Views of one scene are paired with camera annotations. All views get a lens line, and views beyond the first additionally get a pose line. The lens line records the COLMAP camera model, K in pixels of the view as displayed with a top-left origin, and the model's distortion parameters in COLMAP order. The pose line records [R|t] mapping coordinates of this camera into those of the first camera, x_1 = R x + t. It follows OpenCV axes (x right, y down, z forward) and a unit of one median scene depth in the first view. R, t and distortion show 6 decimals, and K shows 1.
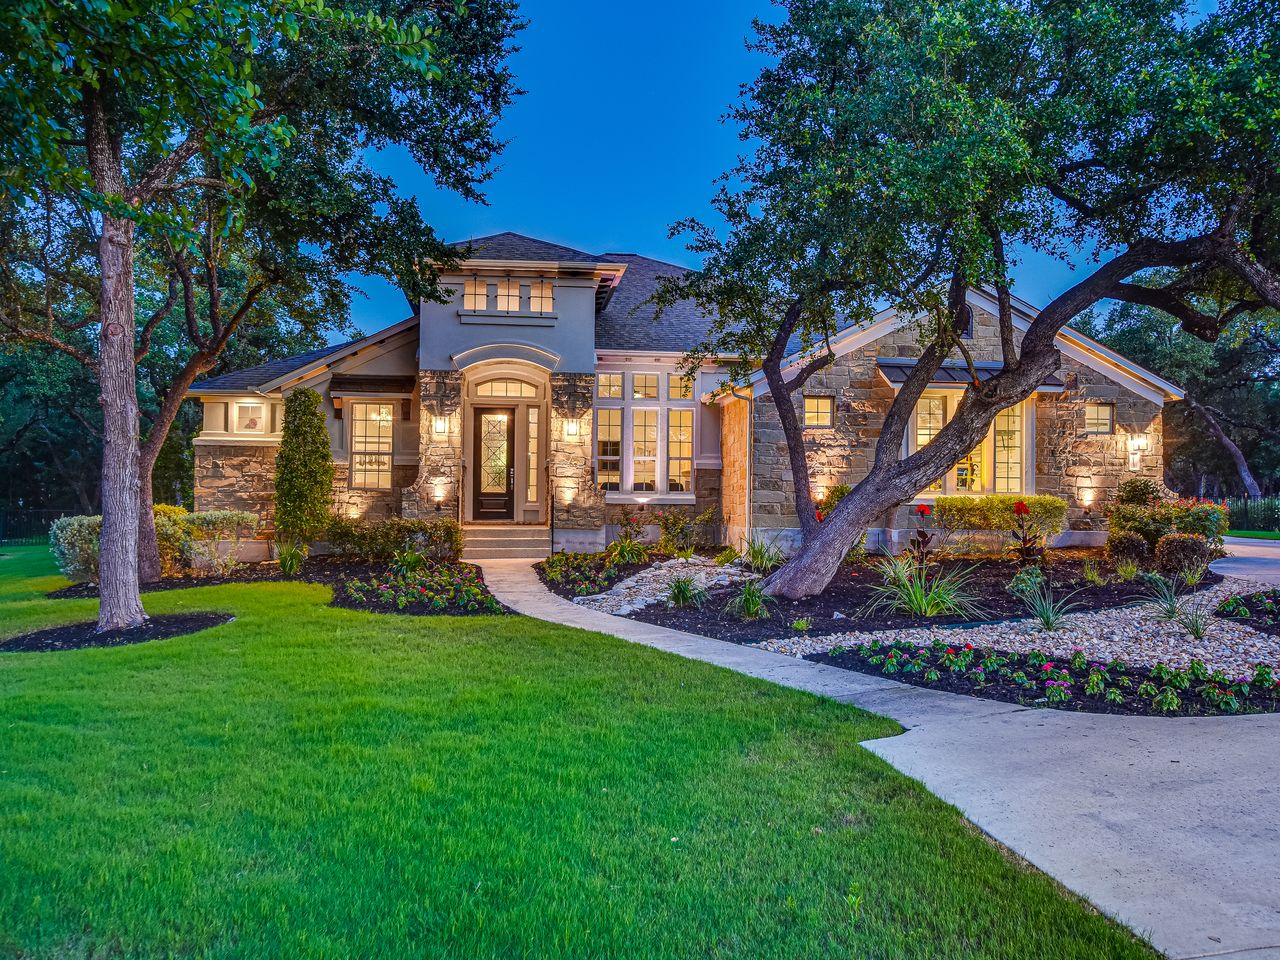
lens RADIAL K [[1053.7, 0, 640.0], [0, 1053.7, 480.0], [0, 0, 1]] dist [-0.001754, 0.000674]
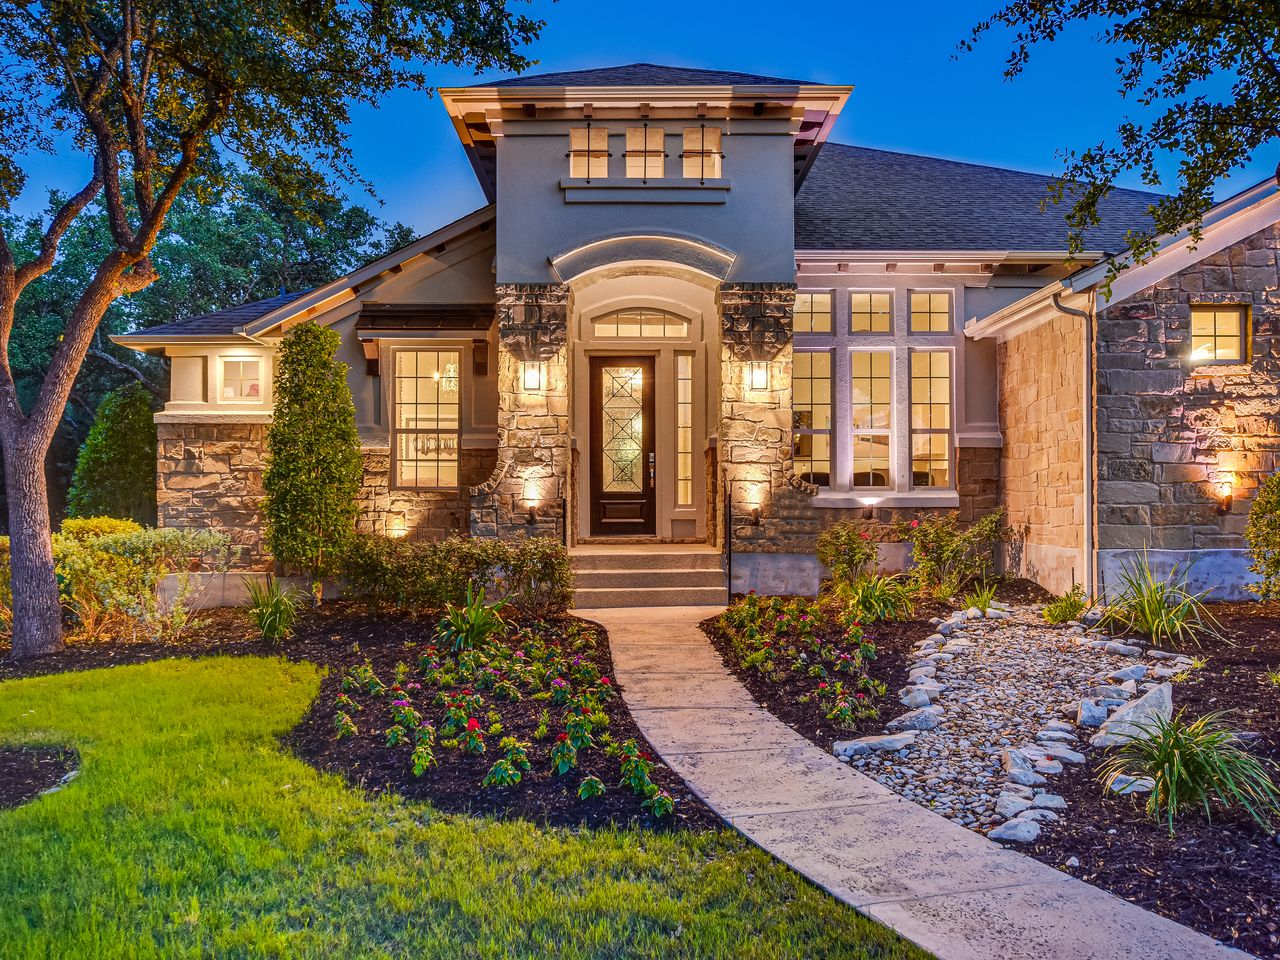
lens RADIAL K [[675.4, 0, 640.0], [0, 675.4, 480.0], [0, 0, 1]] dist [-0.001130, -0.000112]
pose [[0.996167, -0.015092, -0.086161, -0.097542], [0.014544, 0.999870, -0.006991, 0.008105], [0.086256, 0.005711, 0.996257, 0.623520]]
